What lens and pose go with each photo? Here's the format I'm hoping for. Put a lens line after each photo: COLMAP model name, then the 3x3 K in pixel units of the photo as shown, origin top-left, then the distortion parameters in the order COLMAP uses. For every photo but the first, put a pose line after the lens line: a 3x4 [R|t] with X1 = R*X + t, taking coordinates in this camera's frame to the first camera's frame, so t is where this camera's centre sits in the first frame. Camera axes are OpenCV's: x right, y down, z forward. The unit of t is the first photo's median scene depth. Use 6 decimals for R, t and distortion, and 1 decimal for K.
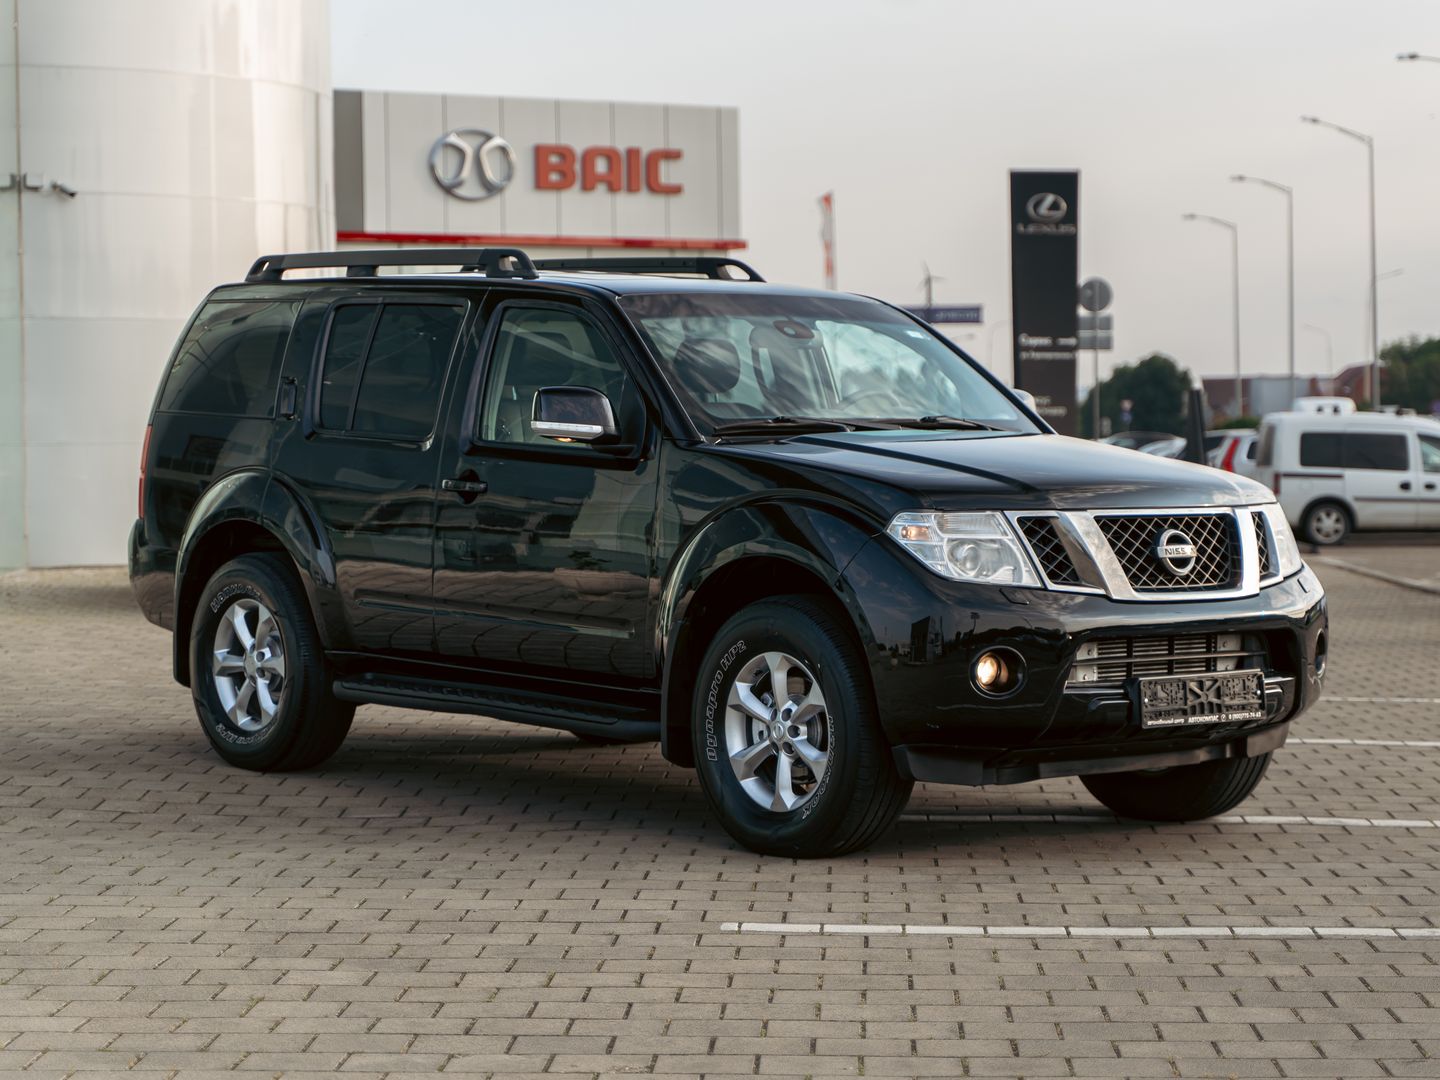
lens RADIAL K [[2739.7, 0, 801.5], [0, 2739.7, 537.2], [0, 0, 1]] dist [0.024559, -0.055499]
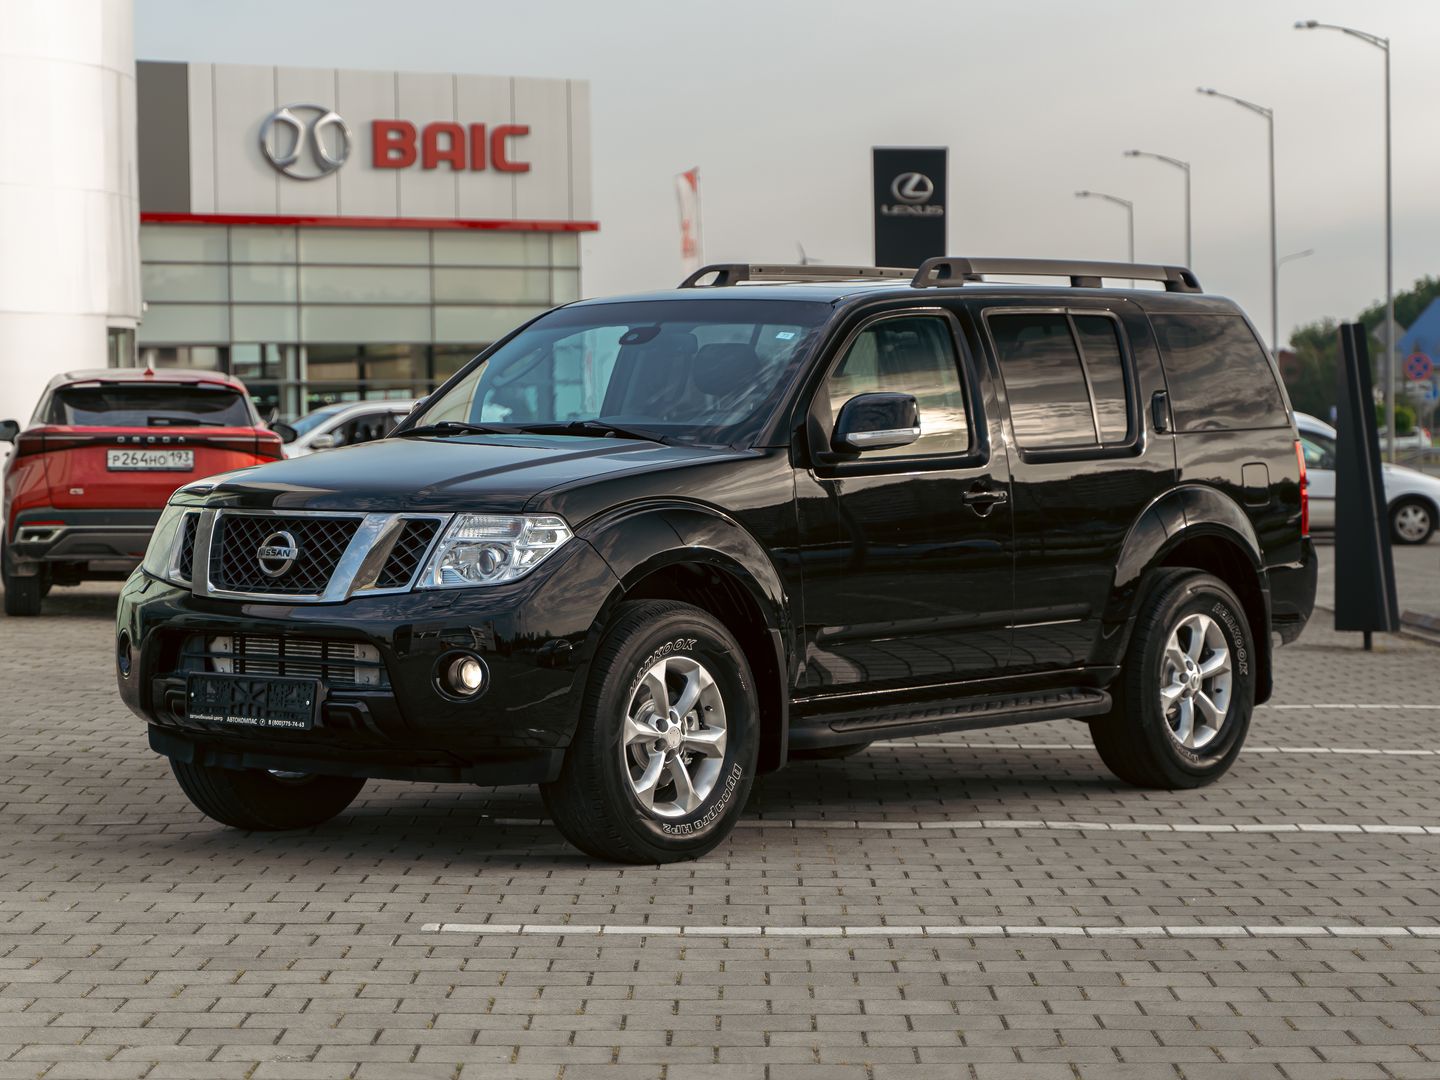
lens RADIAL K [[2961.7, 0, 720.0], [0, 2961.7, 540.0], [0, 0, 1]] dist [0.019065, -0.072757]
pose [[0.999970, -0.001581, 0.007640, 0.065844], [0.001568, 0.999997, 0.001658, -0.002754], [-0.007642, -0.001646, 0.999969, -0.088603]]
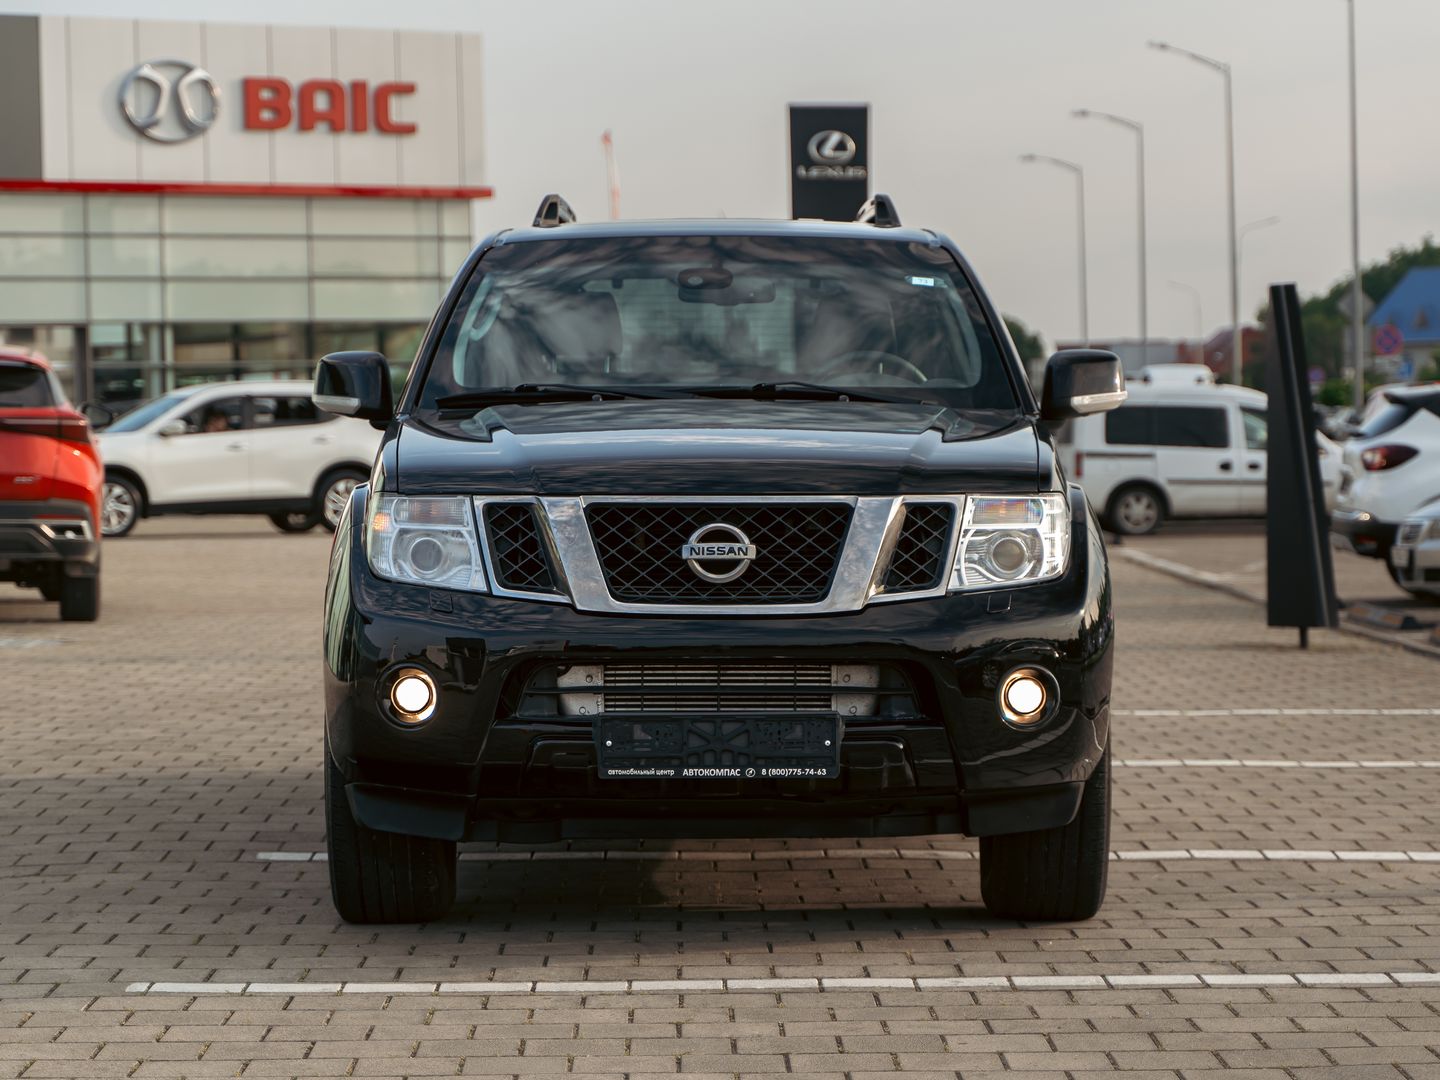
lens RADIAL K [[3165.7, 0, 734.8], [0, 3165.7, 538.2], [0, 0, 1]] dist [0.020229, -0.040073]
pose [[0.999493, -0.008990, 0.030544, 0.118074], [0.008922, 0.999957, 0.002358, 0.001442], [-0.030564, -0.002084, 0.999531, 0.007841]]
